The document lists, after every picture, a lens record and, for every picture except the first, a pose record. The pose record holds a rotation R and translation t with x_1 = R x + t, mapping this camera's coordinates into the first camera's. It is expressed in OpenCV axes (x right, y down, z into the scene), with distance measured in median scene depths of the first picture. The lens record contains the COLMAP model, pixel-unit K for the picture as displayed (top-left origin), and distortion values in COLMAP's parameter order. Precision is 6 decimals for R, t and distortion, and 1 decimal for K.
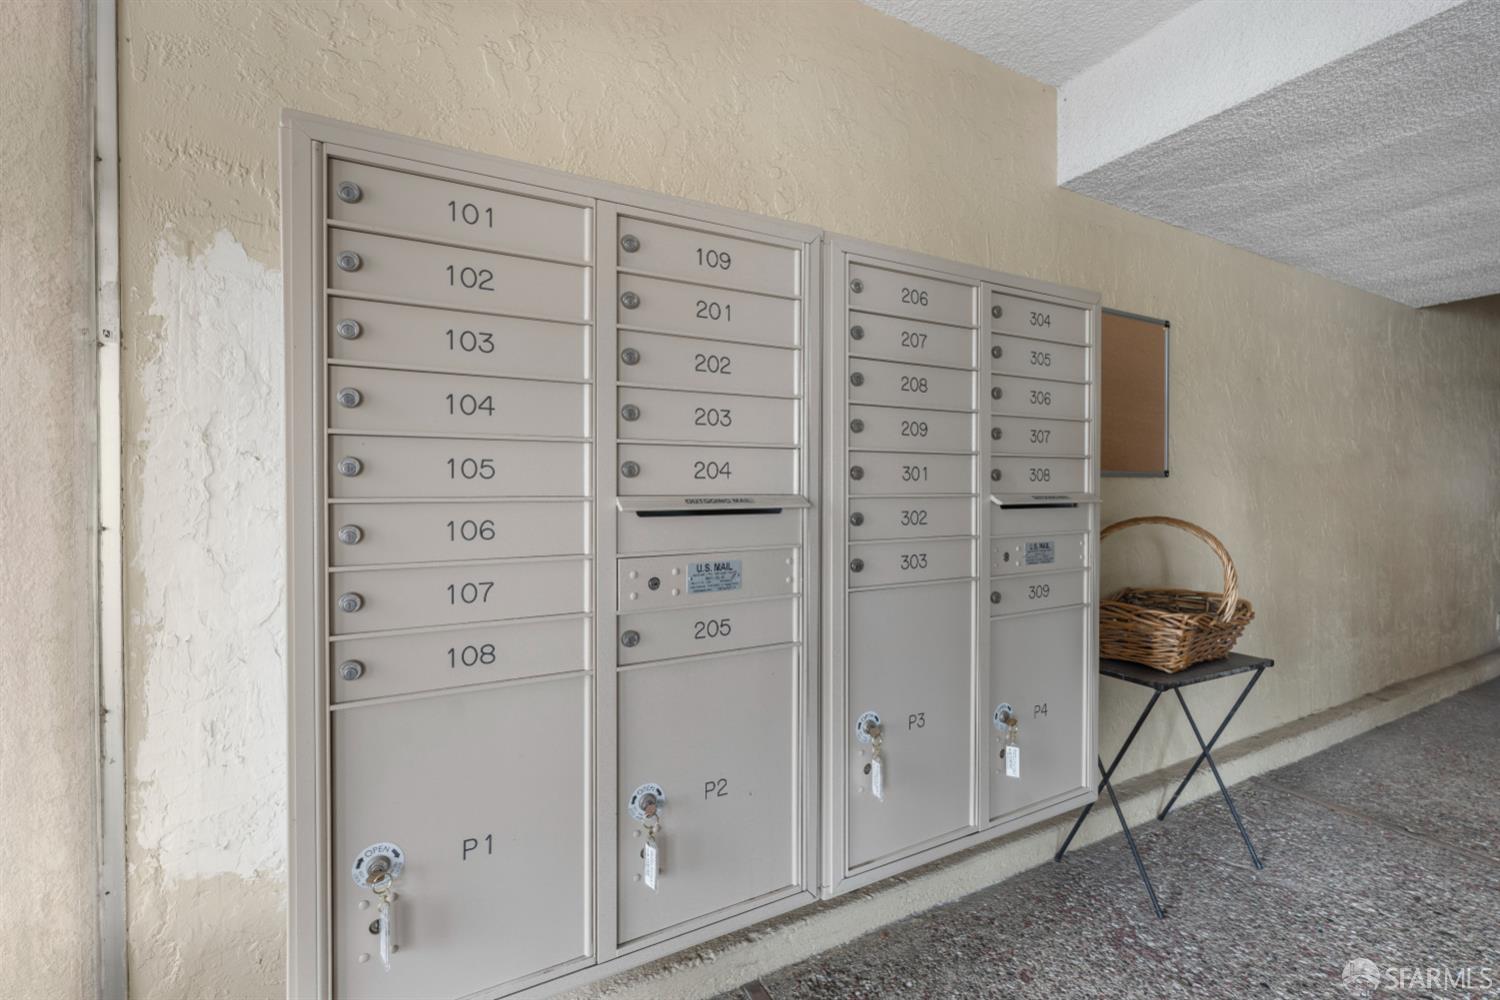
lens RADIAL K [[614.1, 0, 748.5], [0, 614.1, 495.0], [0, 0, 1]] dist [0.004435, 0.000648]
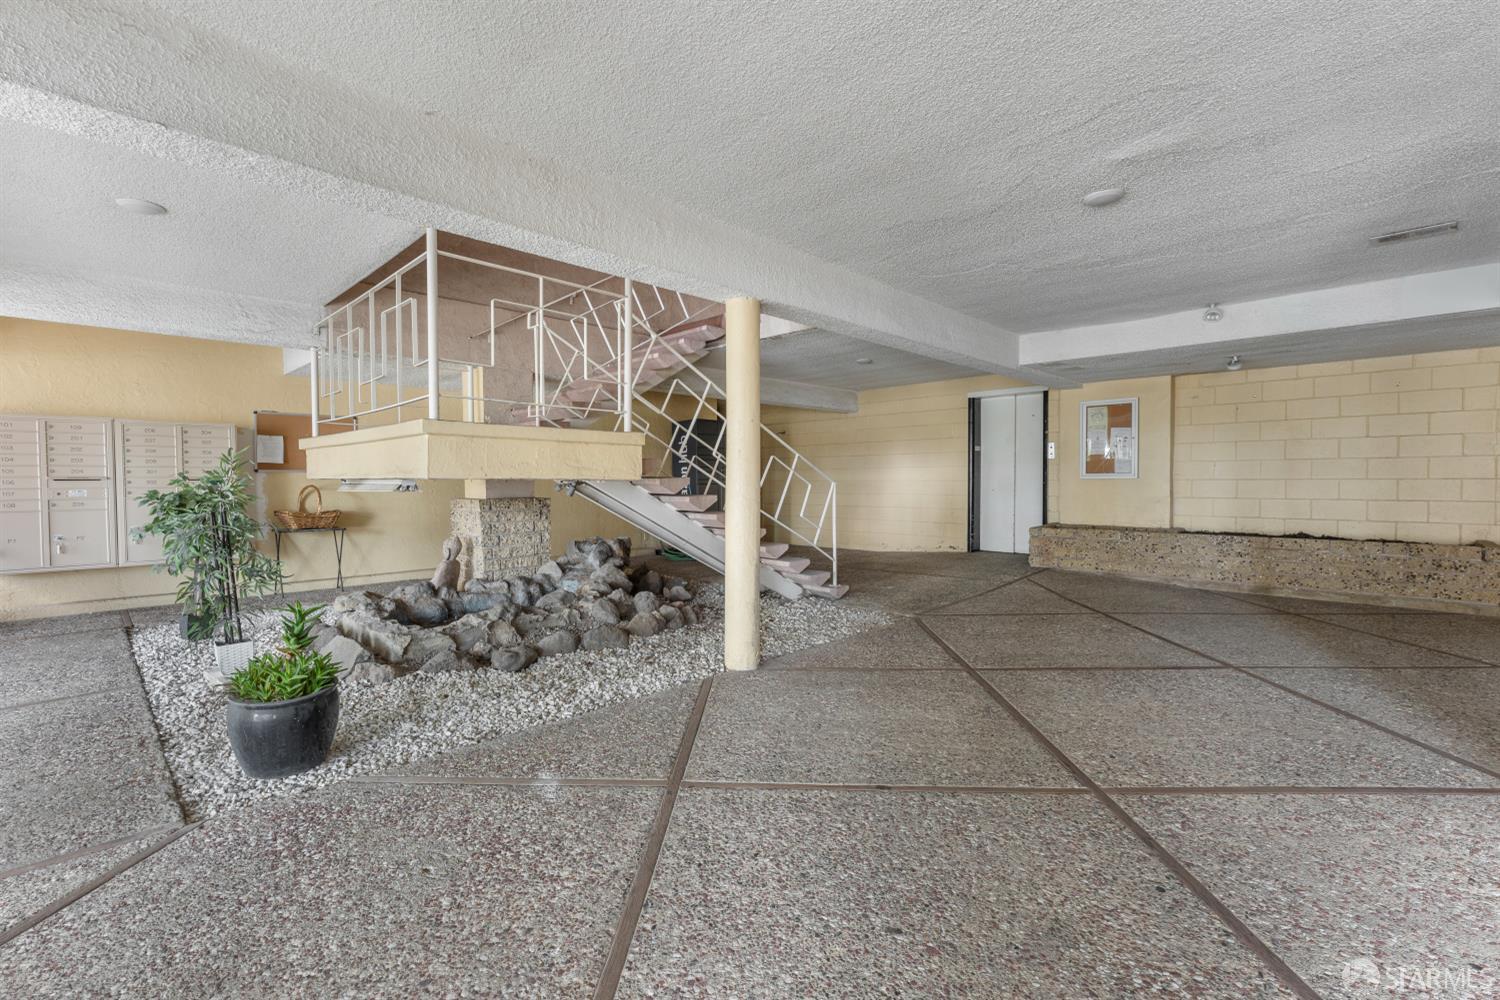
lens RADIAL K [[650.2, 0, 750.6], [0, 650.2, 498.9], [0, 0, 1]] dist [-0.000049, 0.000013]
pose [[0.949671, -0.008123, 0.313145, 3.479402], [0.002158, 0.999810, 0.019393, 0.092914], [-0.313243, -0.017741, 0.949507, -5.698055]]
